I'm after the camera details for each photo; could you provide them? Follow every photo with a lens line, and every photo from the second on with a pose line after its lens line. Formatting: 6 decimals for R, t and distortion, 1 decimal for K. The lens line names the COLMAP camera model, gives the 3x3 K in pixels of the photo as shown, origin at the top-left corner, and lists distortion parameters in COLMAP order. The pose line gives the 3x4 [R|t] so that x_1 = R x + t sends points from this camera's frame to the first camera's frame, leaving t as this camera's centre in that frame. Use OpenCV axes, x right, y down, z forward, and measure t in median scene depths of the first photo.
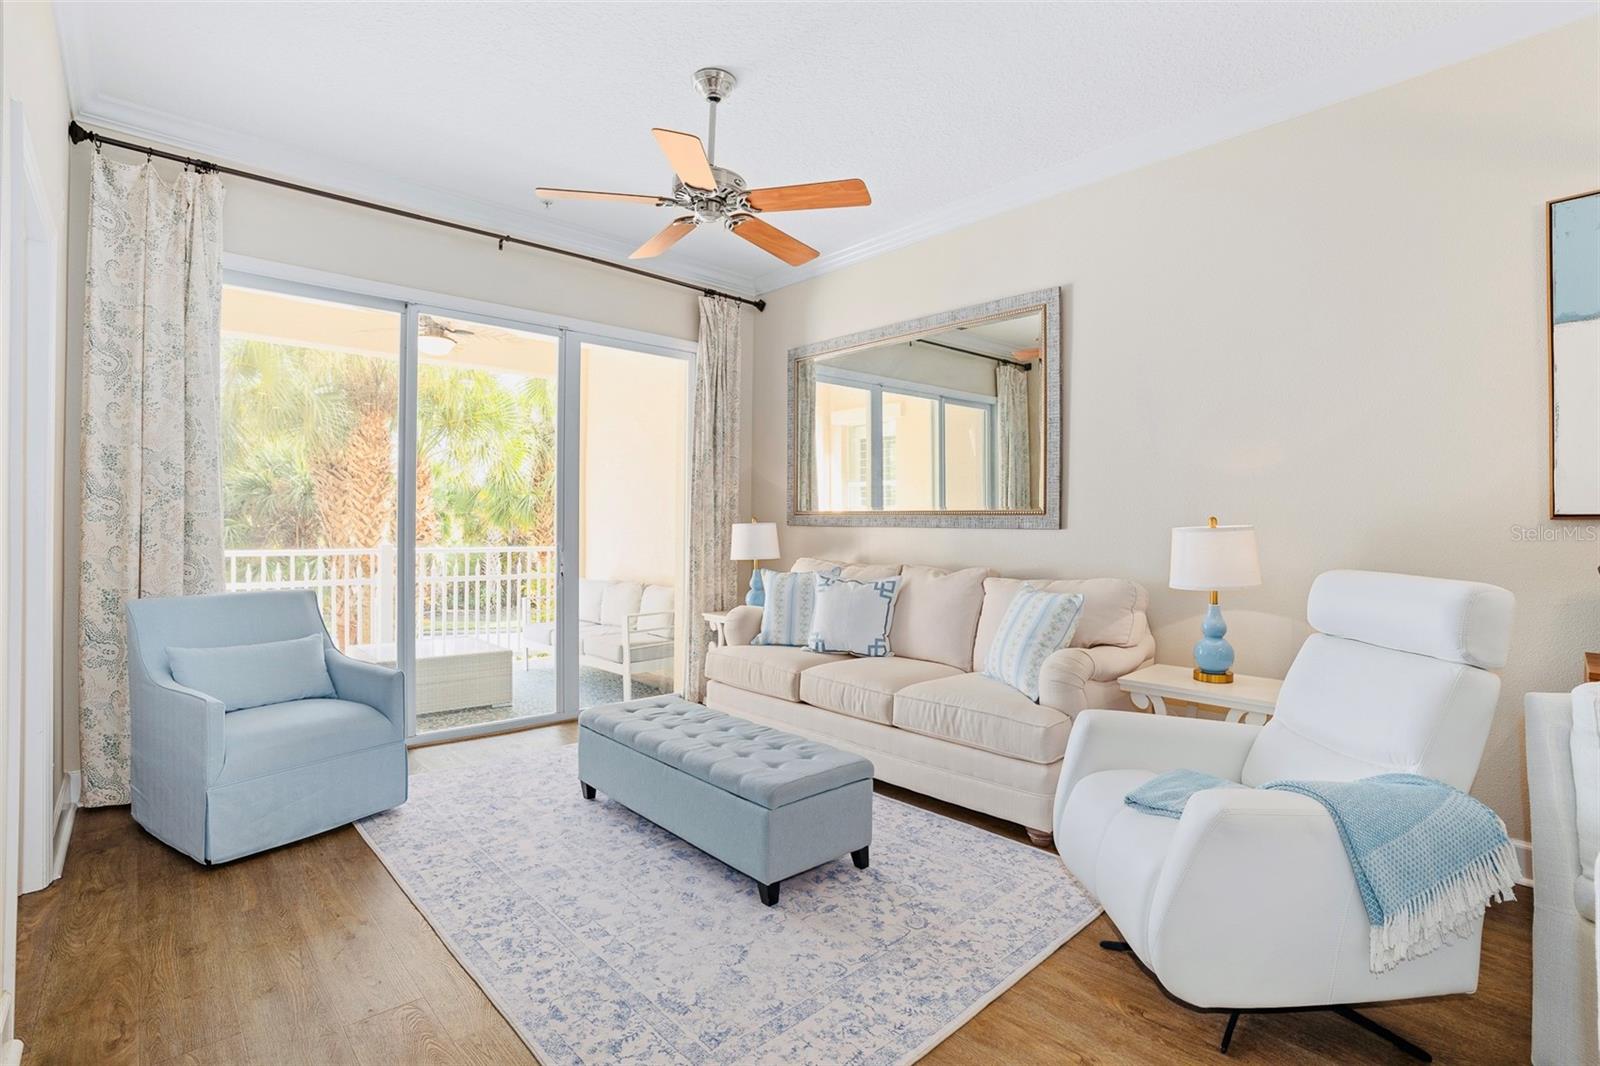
lens RADIAL K [[754.8, 0, 804.9], [0, 754.8, 526.7], [0, 0, 1]] dist [-0.072433, 0.025866]
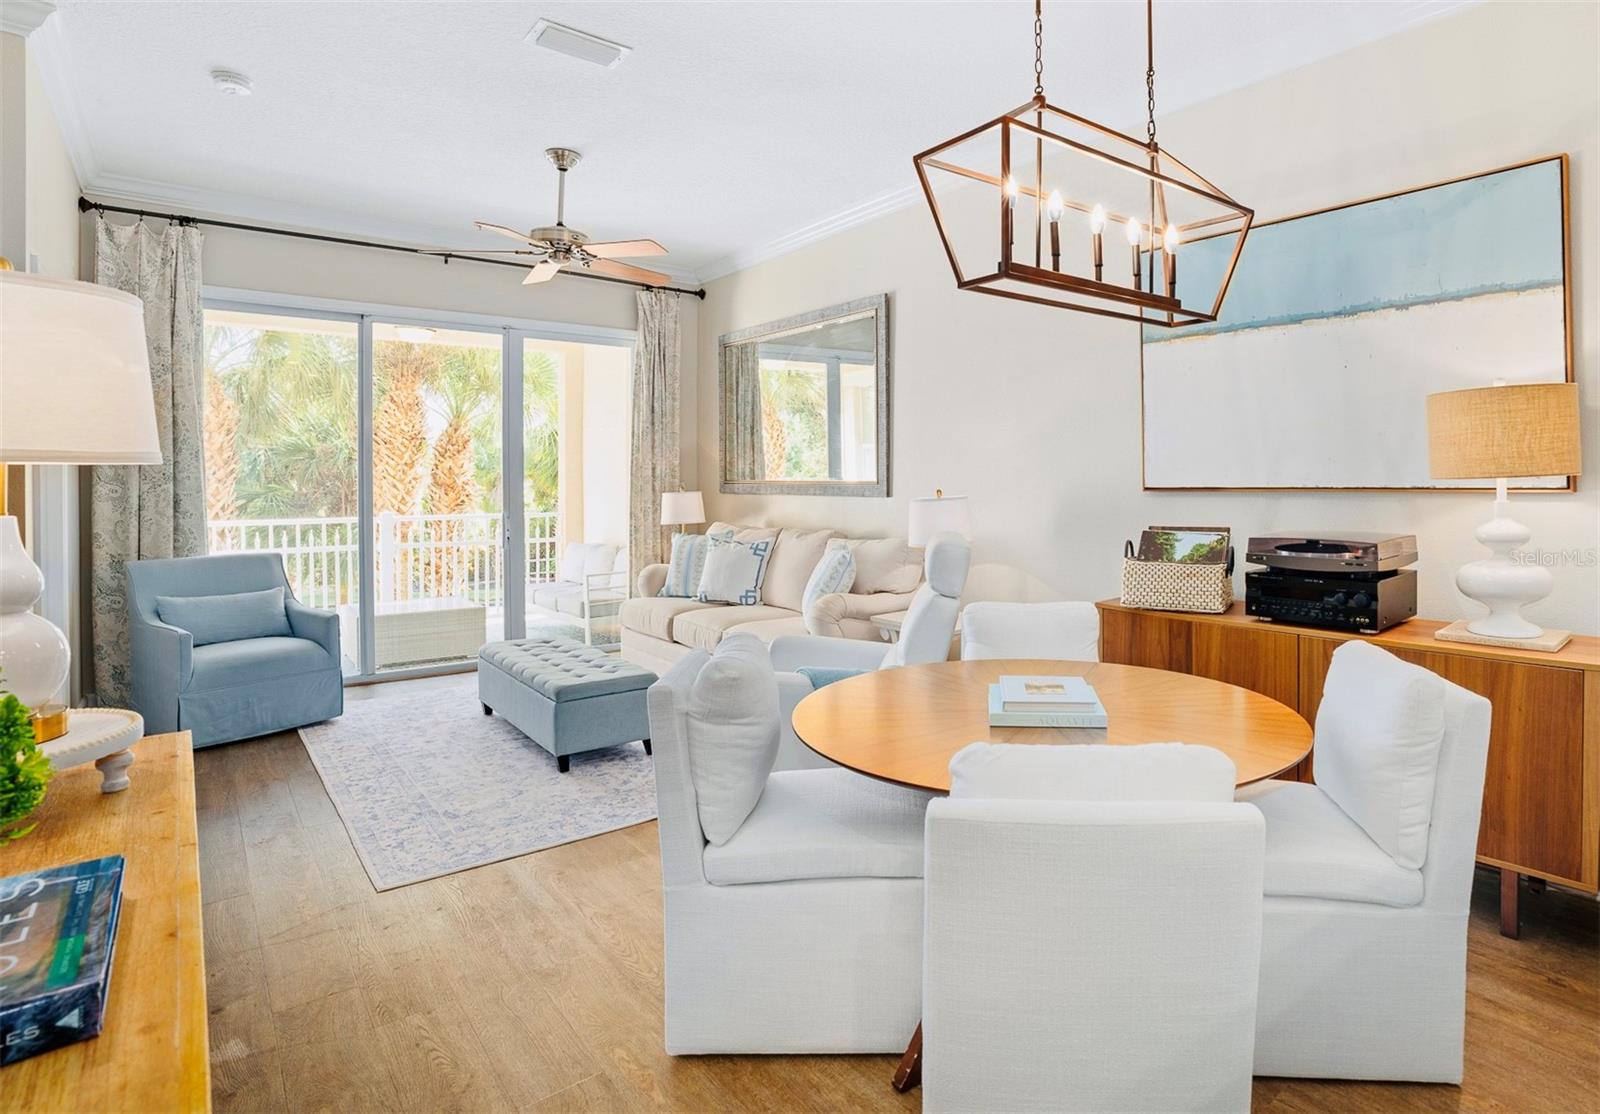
lens RADIAL K [[856.1, 0, 926.5], [0, 856.1, 482.6], [0, 0, 1]] dist [-0.073479, 0.026630]
pose [[0.999817, -0.012072, -0.014823, 0.402352], [0.012091, 0.999926, 0.001229, -0.020033], [0.014807, -0.001408, 0.999889, -0.347285]]
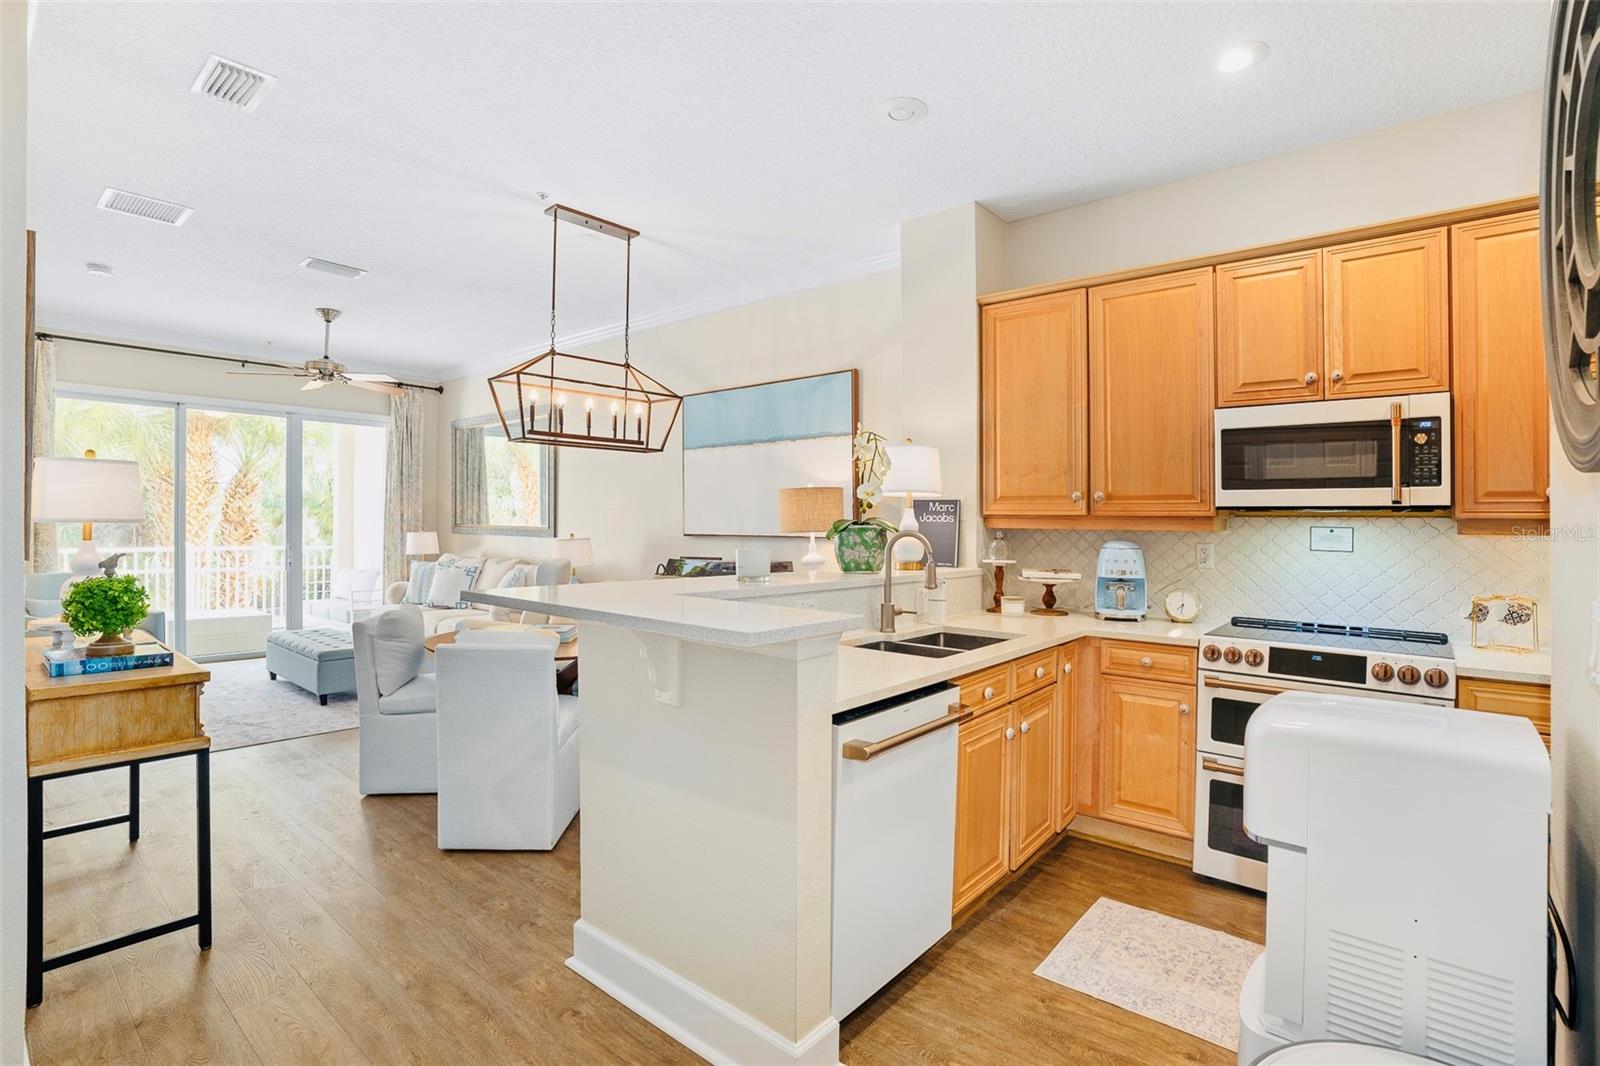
lens RADIAL K [[752.6, 0, 800.0], [0, 752.6, 533.0], [0, 0, 1]] dist [-0.059354, 0.020909]
pose [[0.992067, 0.001768, 0.125701, 0.673419], [-0.003332, 0.999920, 0.012234, -0.030512], [-0.125669, -0.012556, 0.991993, -0.850425]]
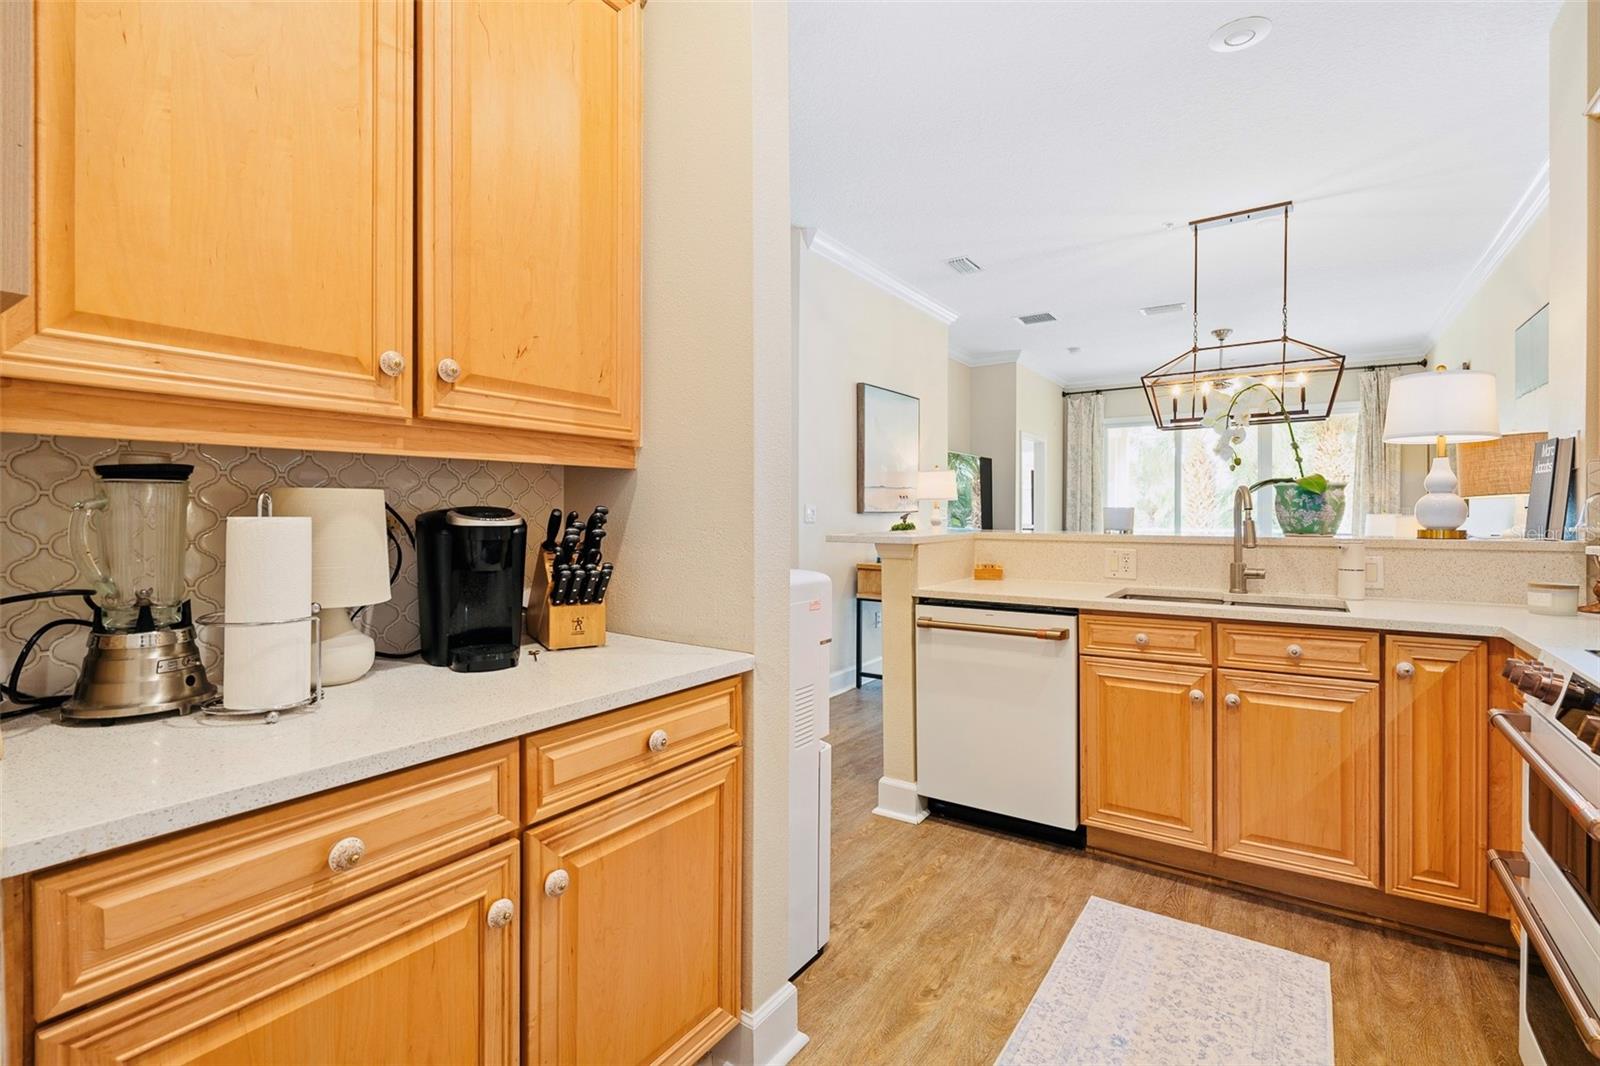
lens RADIAL K [[735.2, 0, 798.3], [0, 735.2, 520.4], [0, 0, 1]] dist [-0.003453, 0.000171]
pose [[0.224004, 0.002692, -0.974584, 1.458871], [-0.001176, 0.999996, 0.002492, 0.007486], [0.974587, 0.000588, 0.224007, -0.682310]]
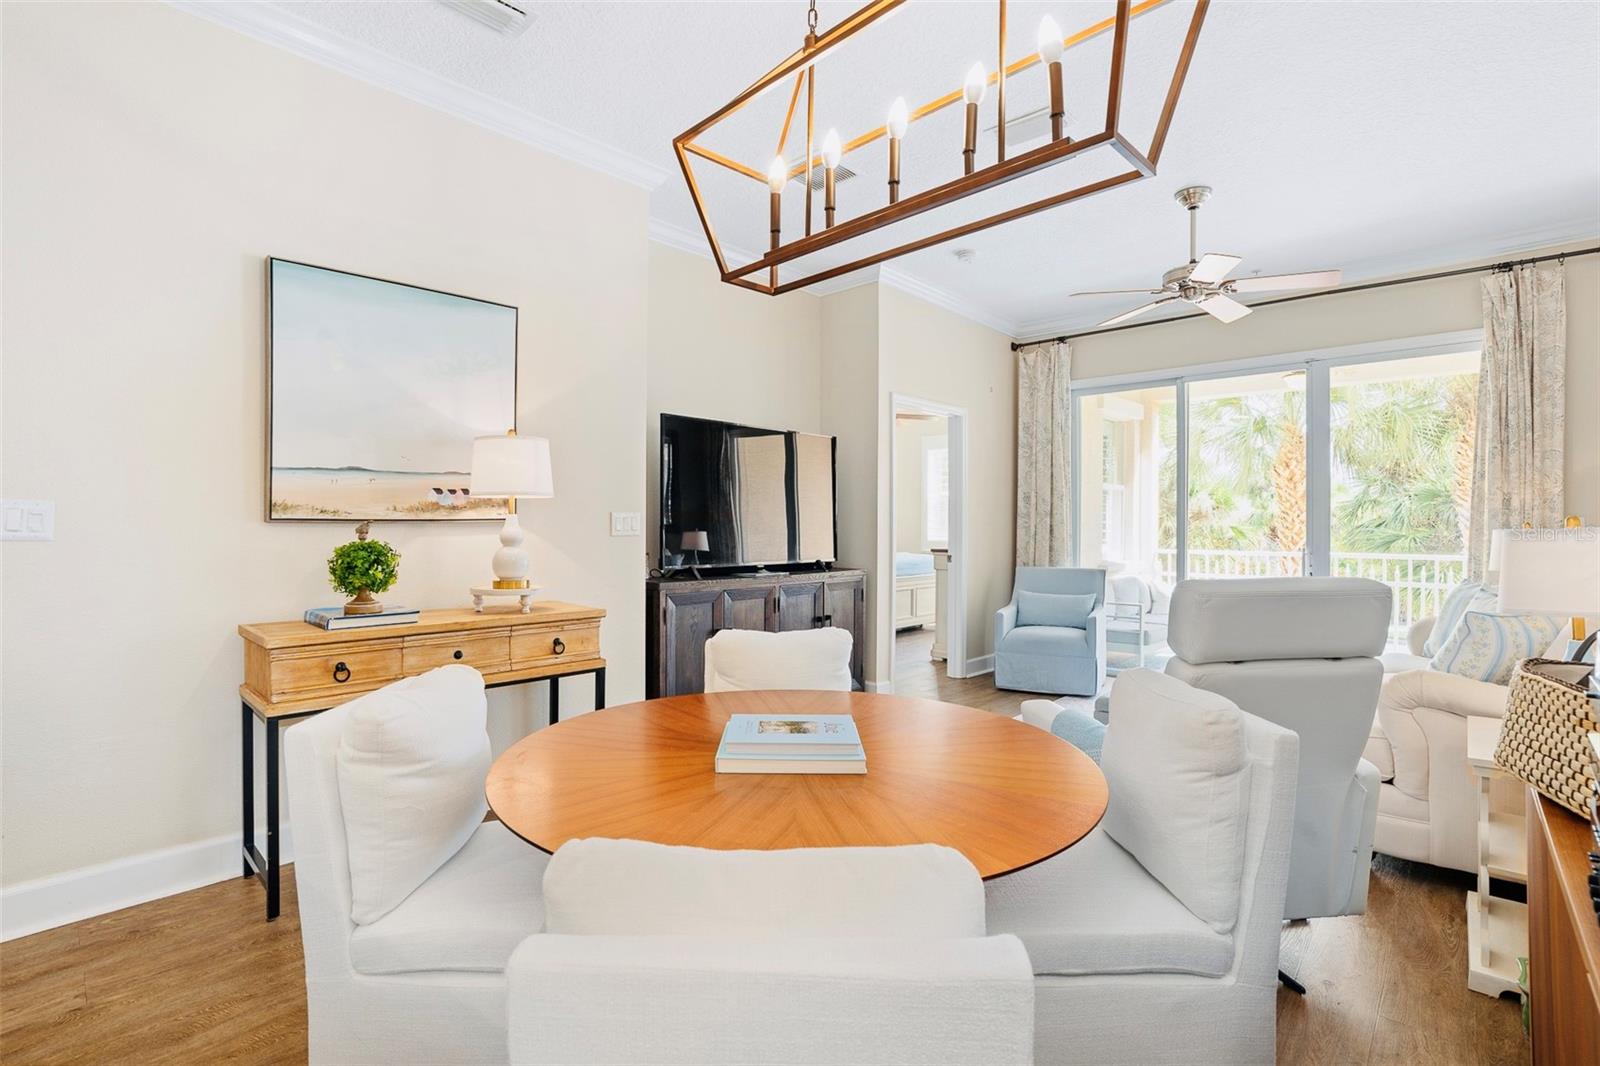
lens RADIAL K [[752.6, 0, 800.0], [0, 752.6, 533.0], [0, 0, 1]] dist [-0.059354, 0.020909]
pose [[0.070161, 0.000866, -0.997535, 0.867499], [-0.006679, 0.999978, 0.000398, 0.005222], [0.997513, 0.006634, 0.070165, 0.159623]]
